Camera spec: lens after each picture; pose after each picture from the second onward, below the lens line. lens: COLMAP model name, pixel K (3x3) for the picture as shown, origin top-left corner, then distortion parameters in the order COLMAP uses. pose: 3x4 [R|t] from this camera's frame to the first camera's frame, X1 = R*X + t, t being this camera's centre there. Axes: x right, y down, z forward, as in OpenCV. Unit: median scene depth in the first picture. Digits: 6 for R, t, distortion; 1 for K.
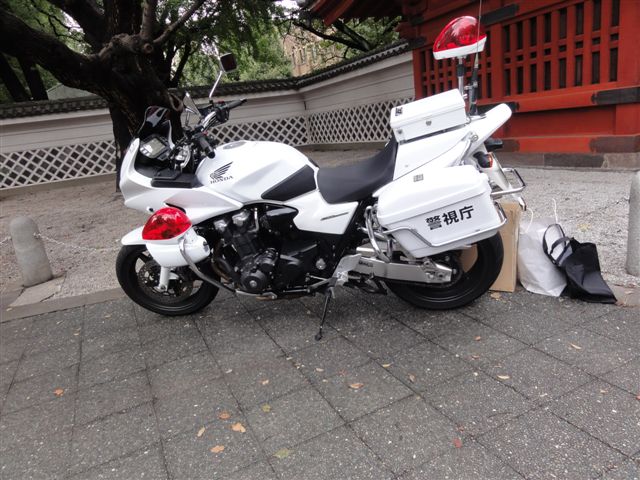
lens RADIAL K [[460.5, 0, 320.0], [0, 460.5, 240.0], [0, 0, 1]] dist [0.005588, 0.002064]
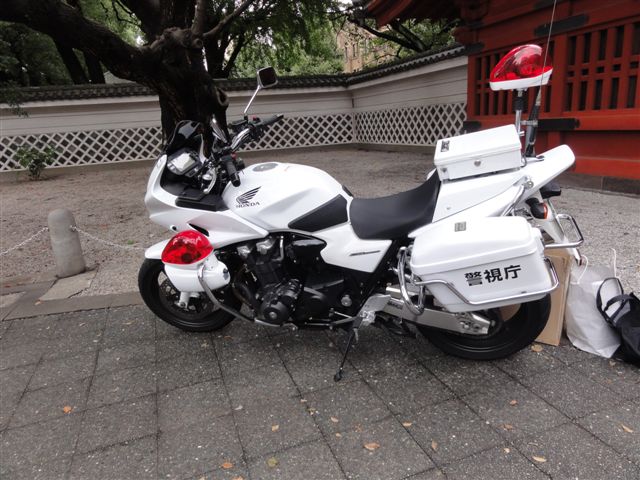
lens RADIAL K [[460.5, 0, 320.0], [0, 460.5, 240.0], [0, 0, 1]] dist [0.005588, 0.002064]
pose [[0.993323, 0.082483, -0.080661, 0.013117], [-0.081533, 0.996558, 0.015013, -0.076152], [0.081621, -0.008336, 0.996629, 0.065869]]
